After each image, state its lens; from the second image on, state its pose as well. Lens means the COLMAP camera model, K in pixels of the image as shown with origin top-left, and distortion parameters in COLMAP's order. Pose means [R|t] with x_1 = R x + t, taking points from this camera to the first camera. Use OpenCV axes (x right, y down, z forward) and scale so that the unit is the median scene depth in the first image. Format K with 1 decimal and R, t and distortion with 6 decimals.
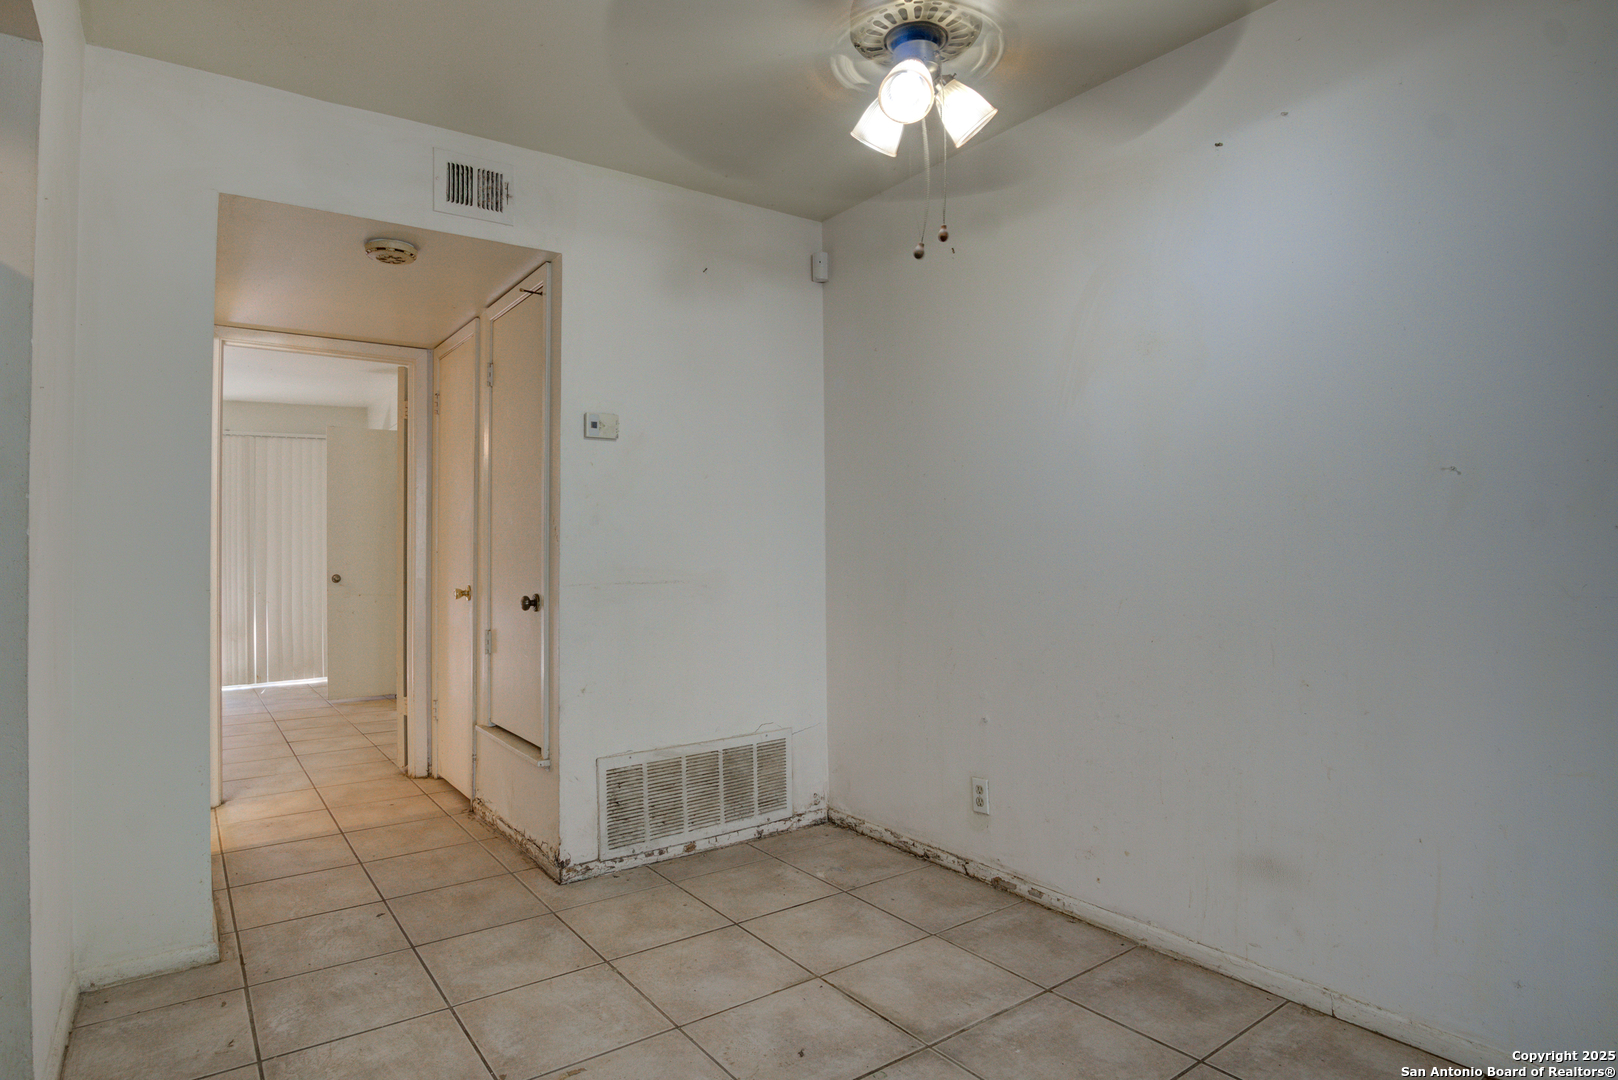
lens RADIAL K [[900.6, 0, 809.0], [0, 900.6, 540.0], [0, 0, 1]] dist [-0.042924, 0.001804]
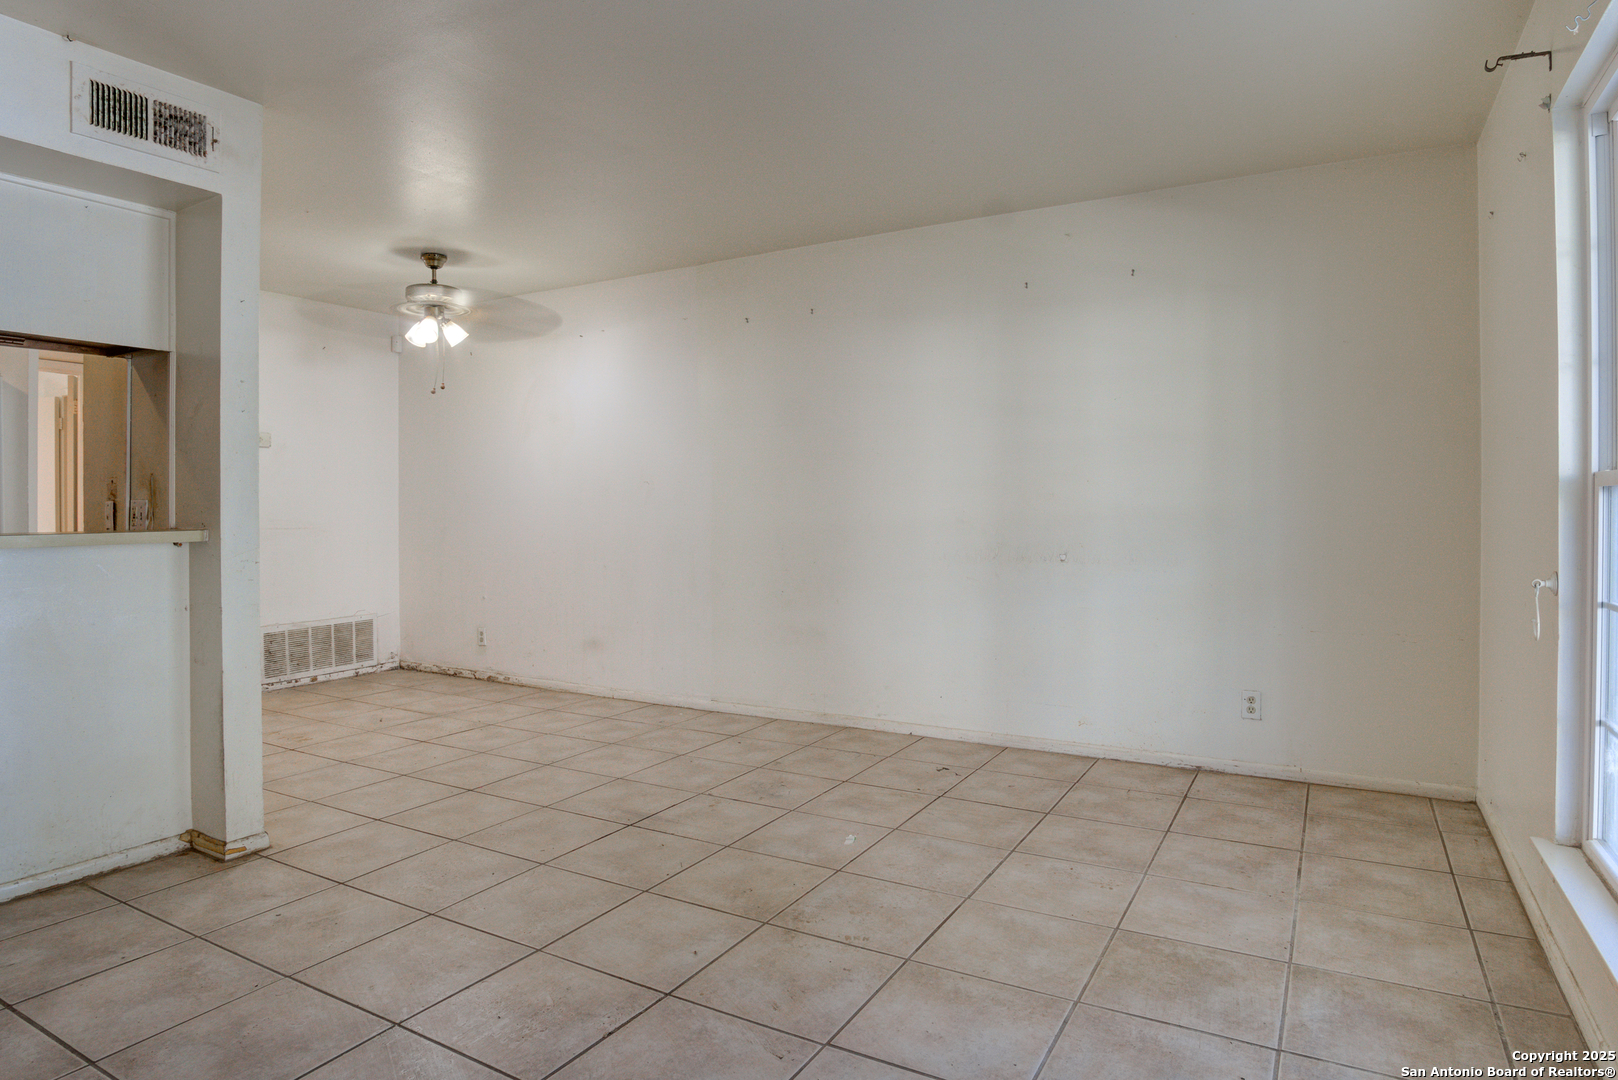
lens RADIAL K [[922.2, 0, 810.4], [0, 922.2, 514.9], [0, 0, 1]] dist [-0.029867, 0.001067]
pose [[0.912076, 0.004048, 0.410001, 0.020749], [-0.010034, 0.999872, 0.012449, -0.012535], [-0.409898, -0.015468, 0.912000, -1.066326]]
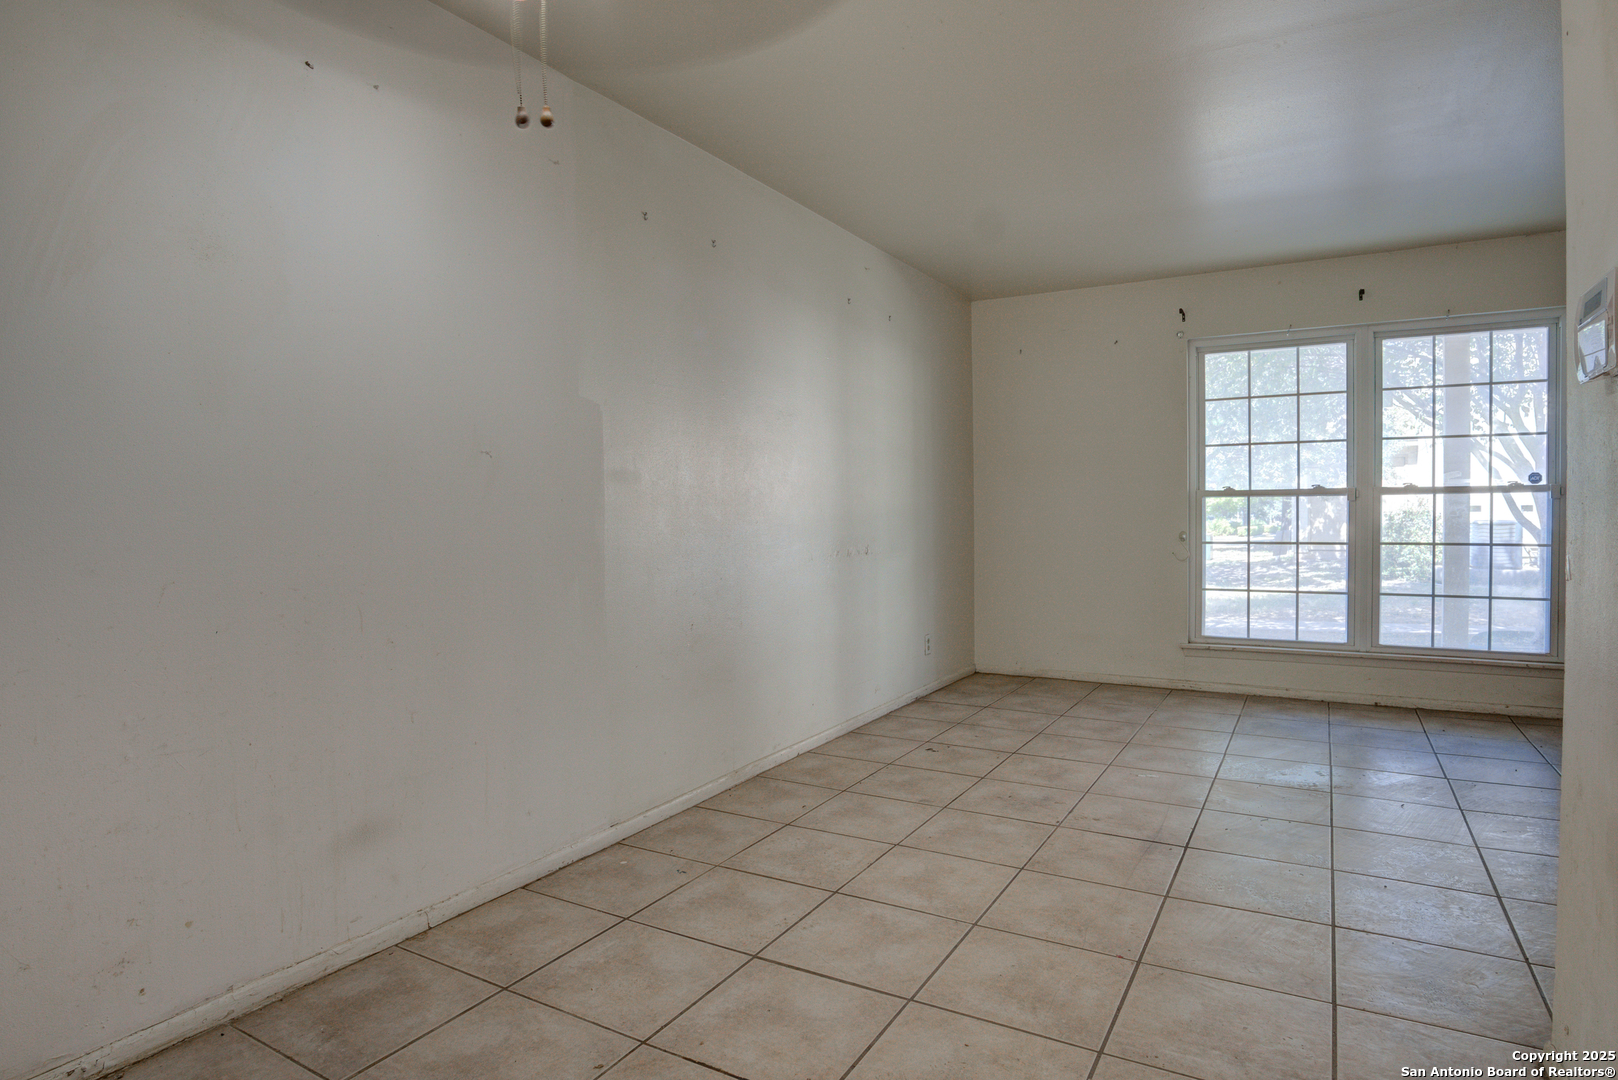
lens RADIAL K [[900.6, 0, 809.0], [0, 900.6, 540.0], [0, 0, 1]] dist [-0.042924, 0.001804]
pose [[-0.401385, -0.016187, 0.915766, -0.410150], [0.004371, 0.999799, 0.019588, 0.016988], [-0.915899, 0.011865, -0.401233, 0.656438]]
